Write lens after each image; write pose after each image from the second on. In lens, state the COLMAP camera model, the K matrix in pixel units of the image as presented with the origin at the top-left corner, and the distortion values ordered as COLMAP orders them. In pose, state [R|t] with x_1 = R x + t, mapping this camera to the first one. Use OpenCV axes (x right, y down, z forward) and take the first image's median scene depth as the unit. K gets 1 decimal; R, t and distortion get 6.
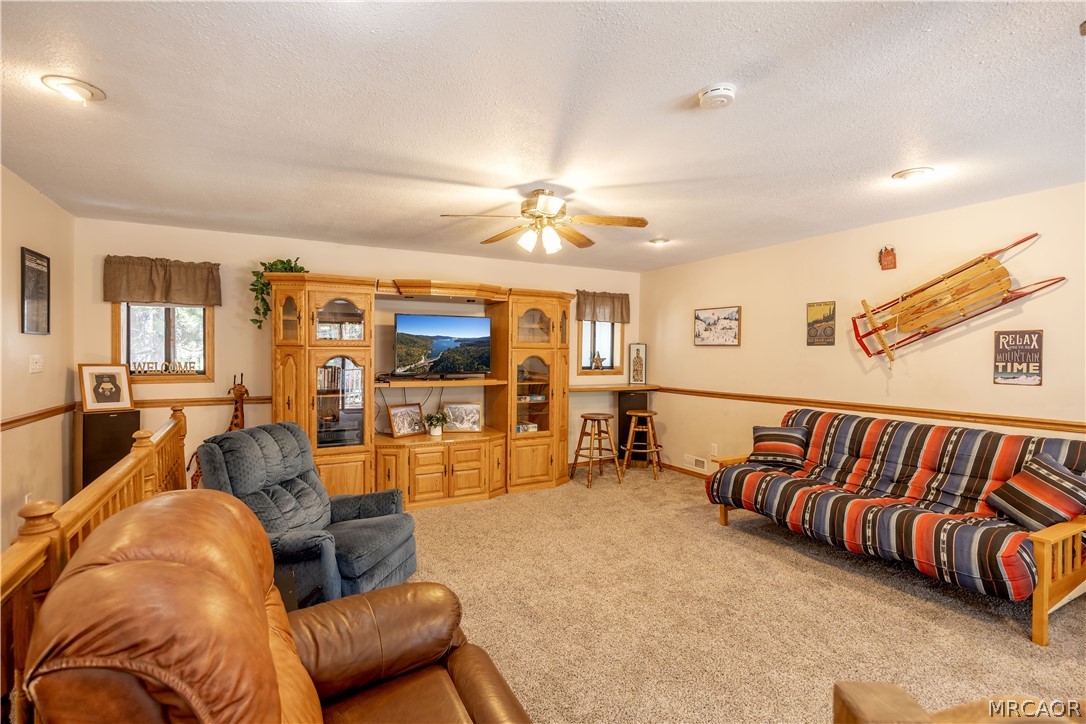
lens RADIAL K [[507.3, 0, 533.4], [0, 507.3, 367.3], [0, 0, 1]] dist [-0.016448, 0.000444]
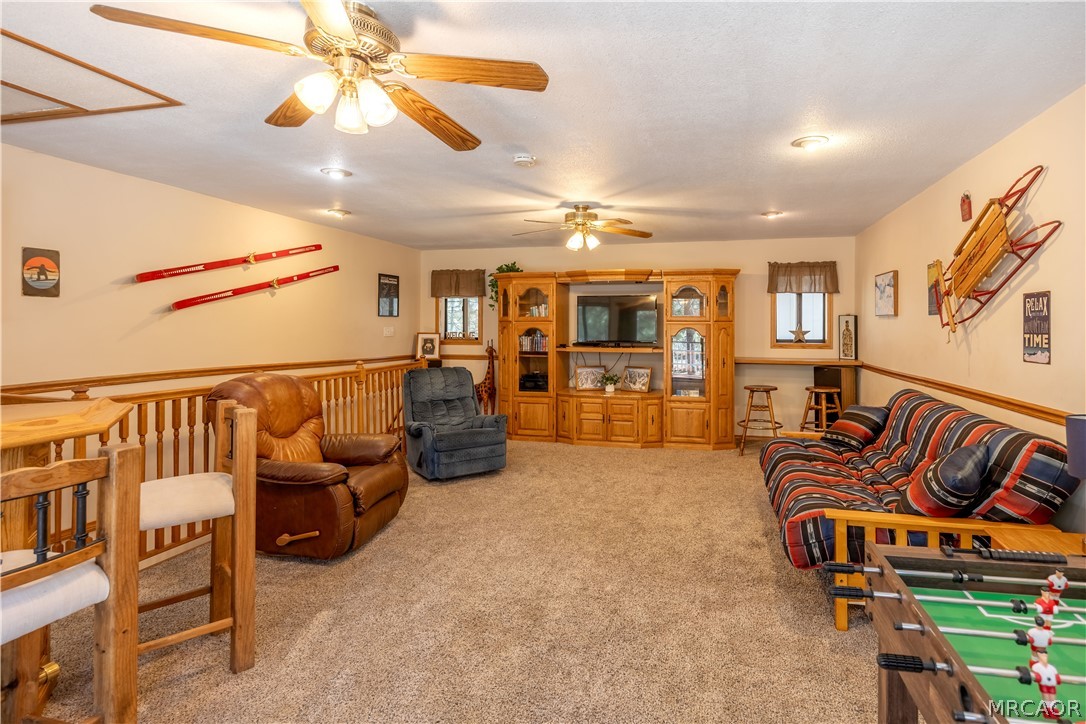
lens RADIAL K [[552.7, 0, 587.0], [0, 552.7, 334.3], [0, 0, 1]] dist [-0.003073, 0.000397]
pose [[0.748076, 0.005768, -0.663588, 0.798878], [-0.016561, 0.999813, -0.009979, 0.008488], [0.663406, 0.018455, 0.748032, -0.071186]]
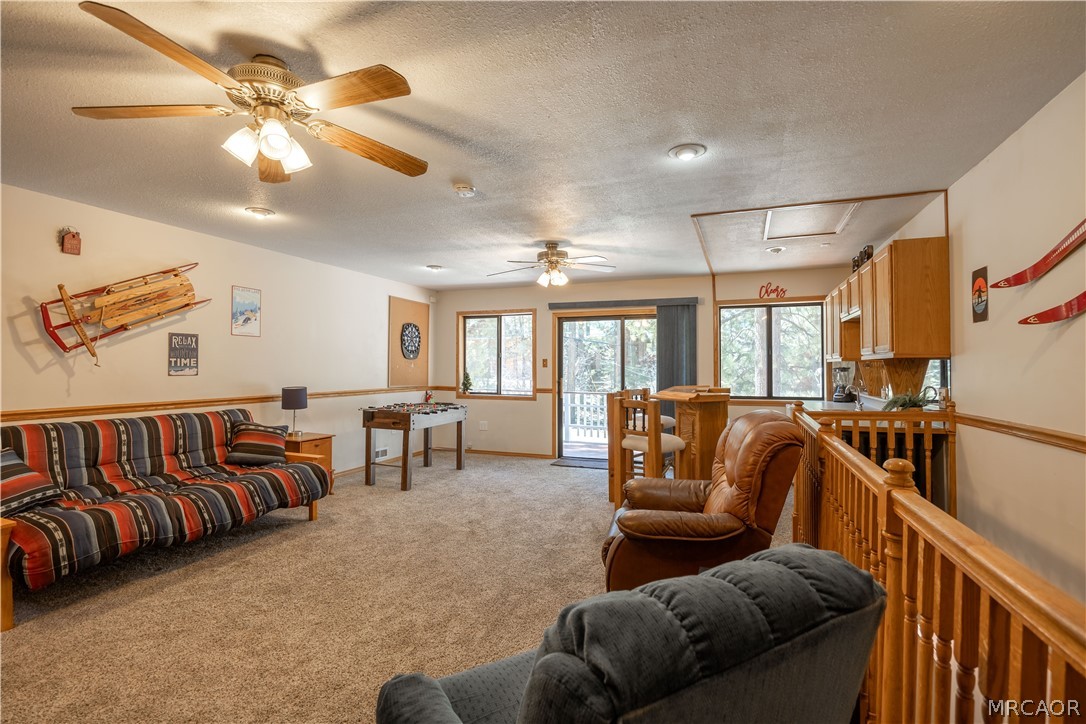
lens RADIAL K [[507.3, 0, 548.3], [0, 507.3, 361.1], [0, 0, 1]] dist [-0.016448, 0.000444]
pose [[-0.662709, -0.001853, 0.748875, -0.494136], [0.012799, 0.999823, 0.013800, -0.006339], [-0.748768, 0.018730, -0.662568, 0.909832]]
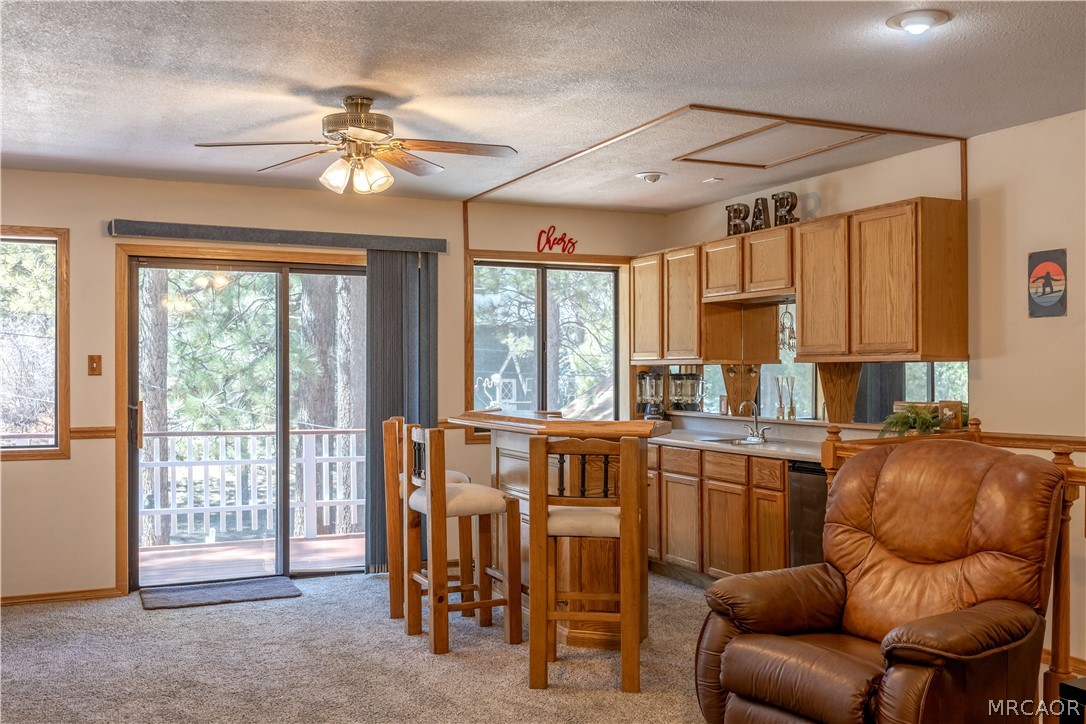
lens RADIAL K [[1026.4, 0, 537.1], [0, 1026.4, 362.2], [0, 0, 1]] dist [0.004656, 0.000000]
pose [[-0.998562, -0.008044, 0.053003, 0.118158], [-0.007089, 0.999810, 0.018169, -0.010153], [-0.053139, 0.017767, -0.998429, 1.160818]]
